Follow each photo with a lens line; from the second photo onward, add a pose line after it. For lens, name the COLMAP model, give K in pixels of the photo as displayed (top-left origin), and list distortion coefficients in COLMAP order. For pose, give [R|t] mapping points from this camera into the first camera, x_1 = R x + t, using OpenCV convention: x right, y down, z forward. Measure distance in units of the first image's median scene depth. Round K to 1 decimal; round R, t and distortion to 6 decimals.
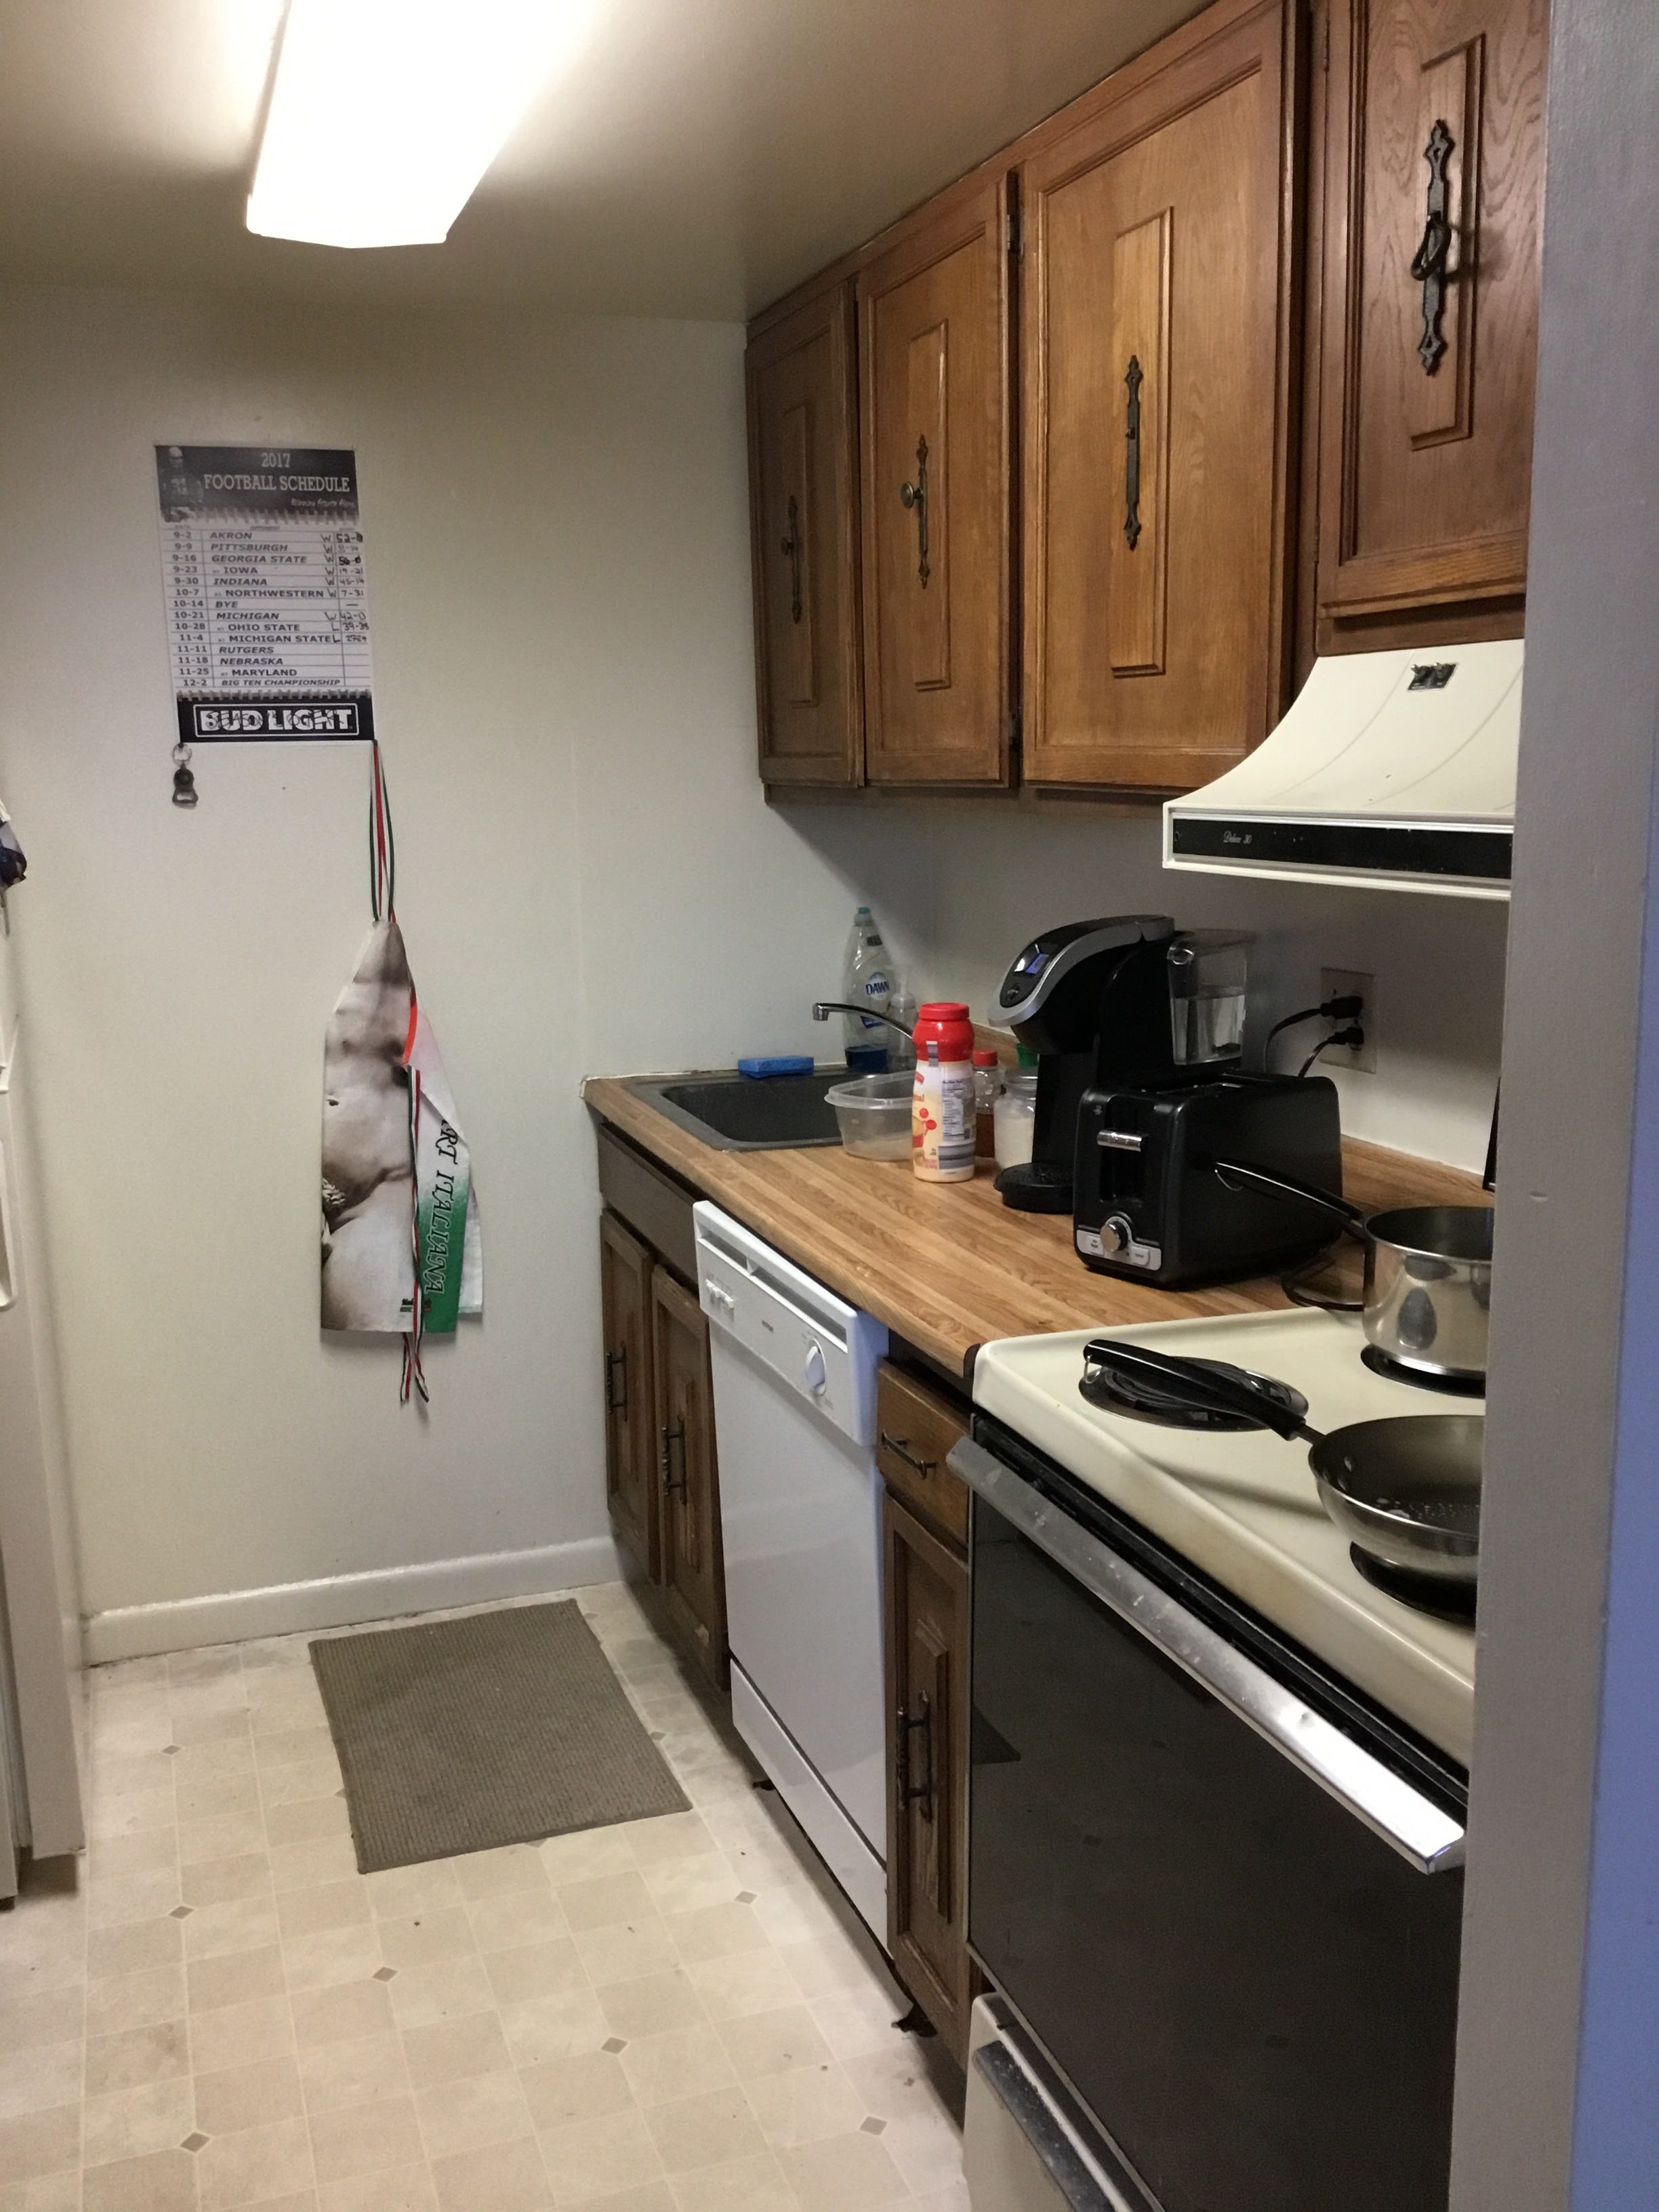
lens RADIAL K [[2064.9, 0, 886.2], [0, 2064.9, 1099.6], [0, 0, 1]] dist [0.132621, -0.224039]
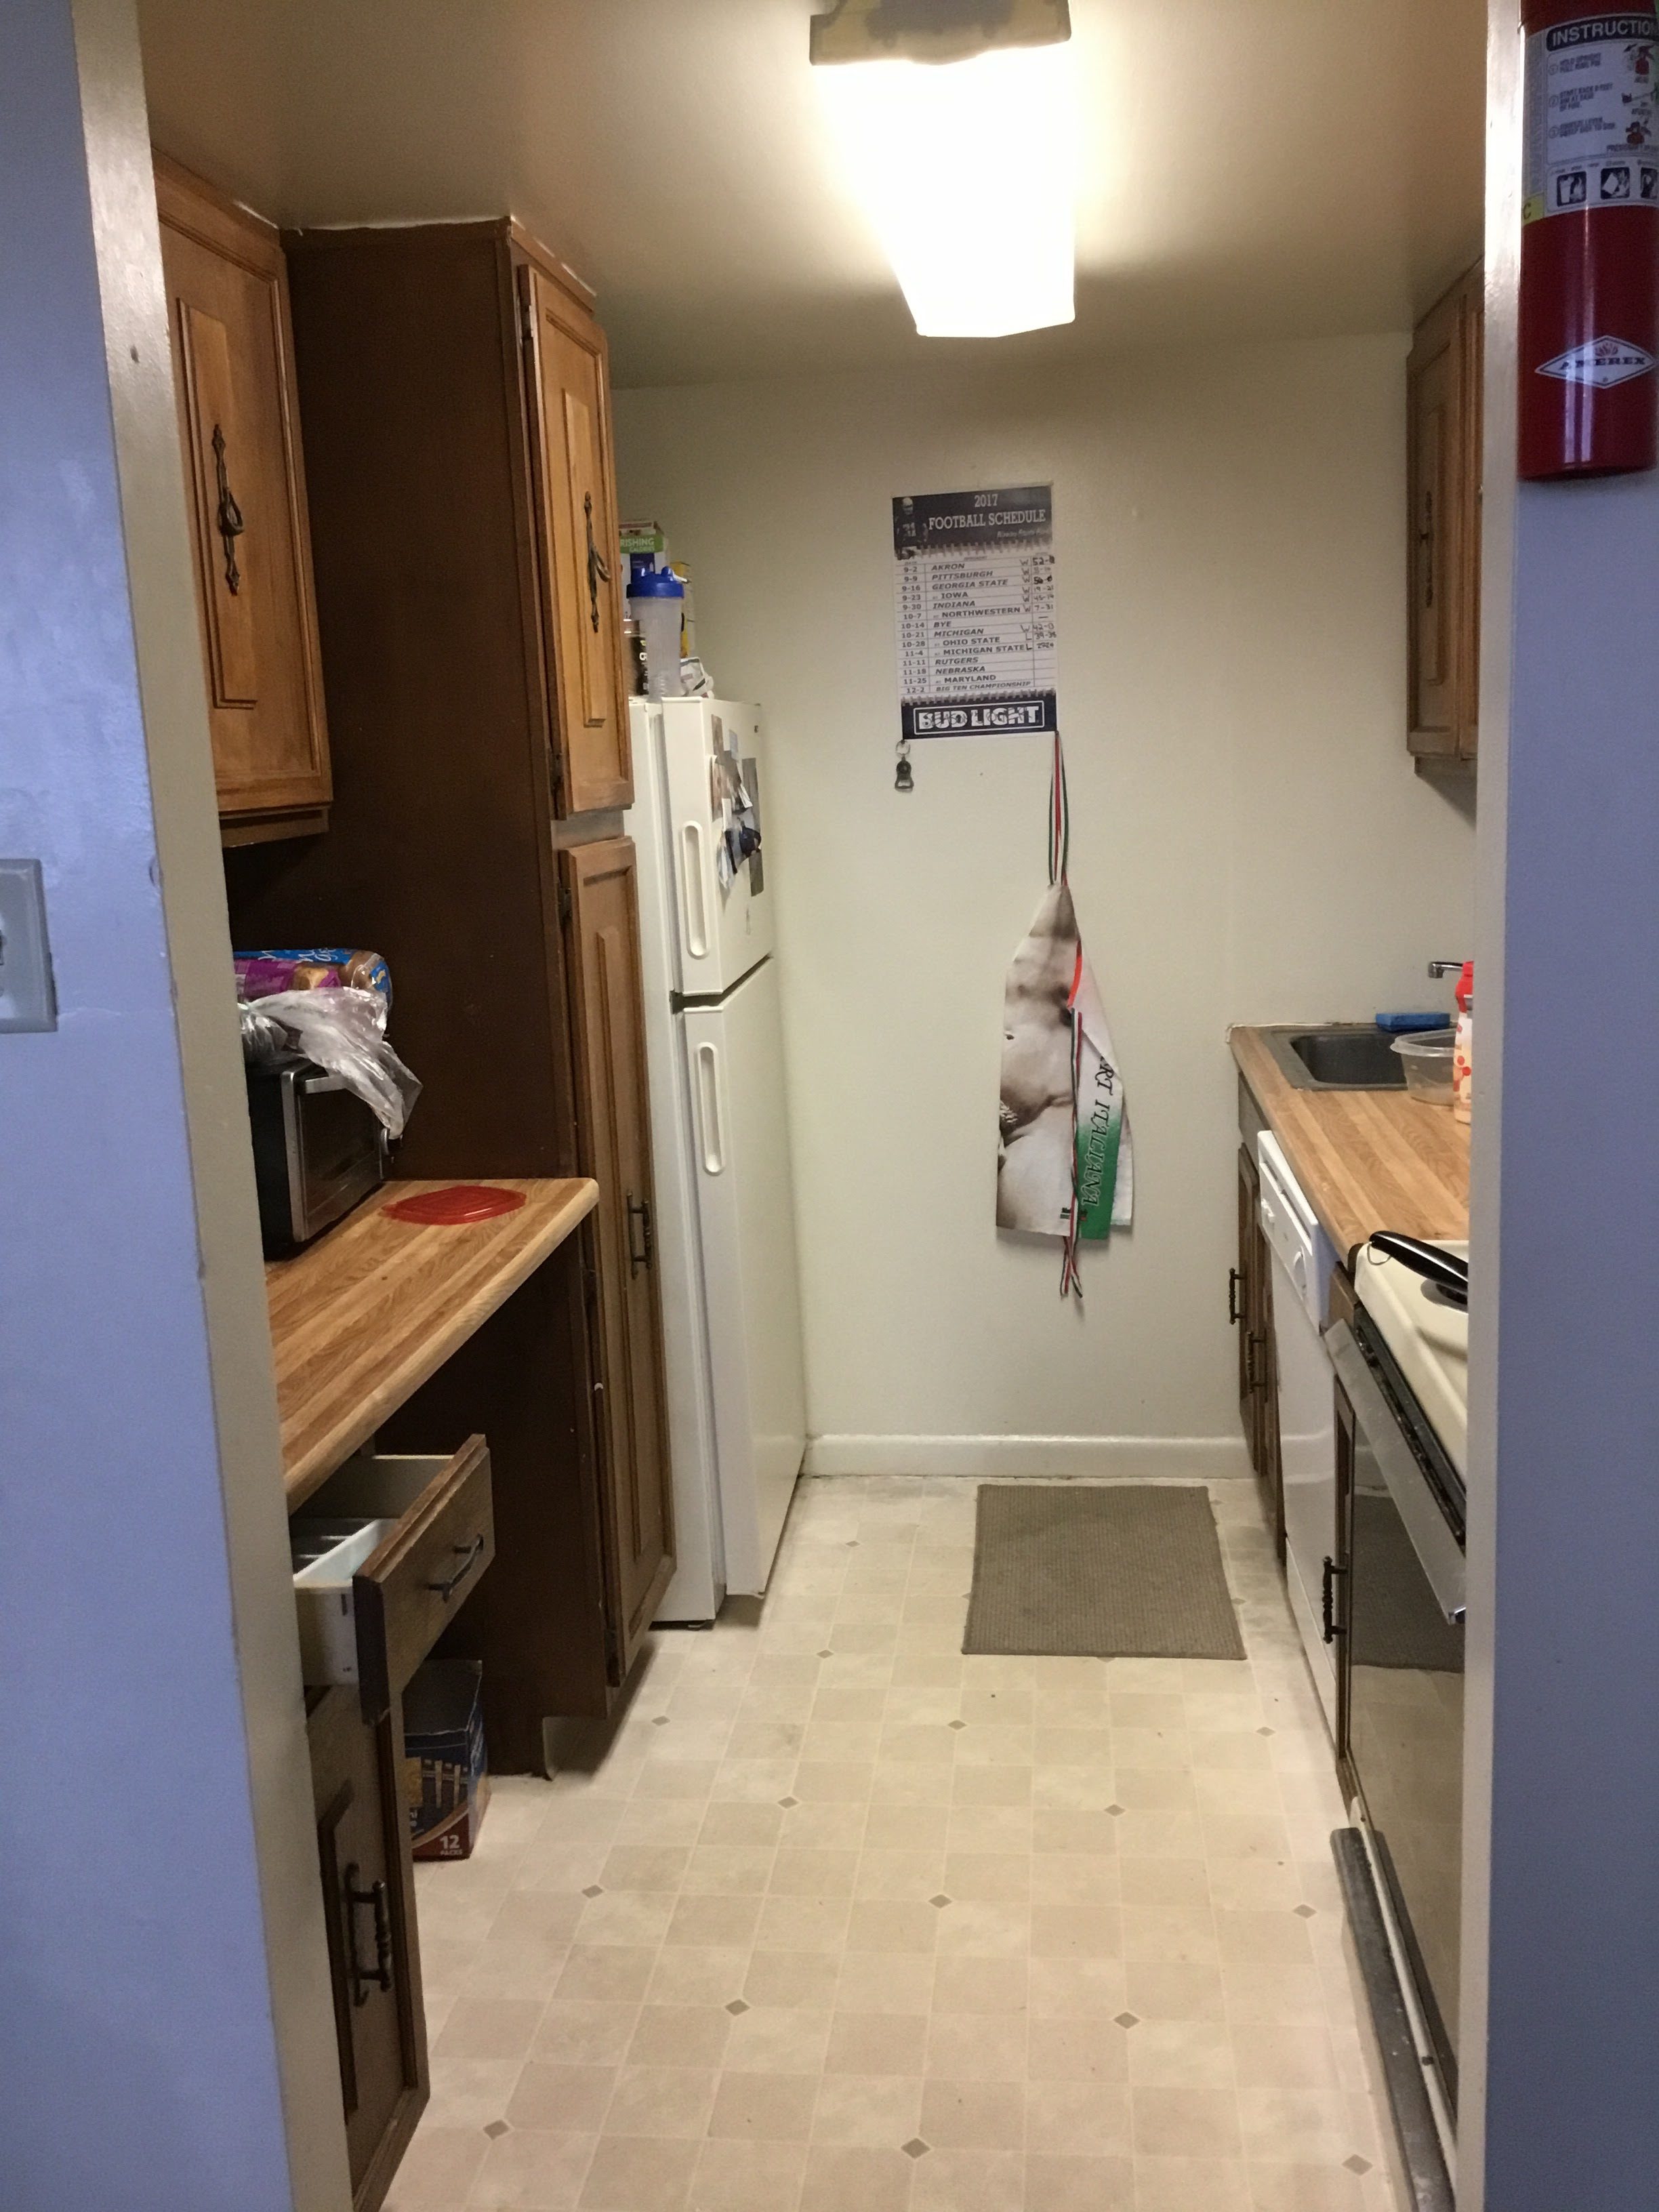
lens RADIAL K [[2083.1, 0, 829.5], [0, 2083.1, 1106.0], [0, 0, 1]] dist [0.104504, 0.003174]
pose [[0.895564, 0.052794, -0.441790, 0.205245], [-0.044694, 0.998587, 0.028732, 0.013126], [0.442683, -0.005986, 0.896658, -0.141095]]
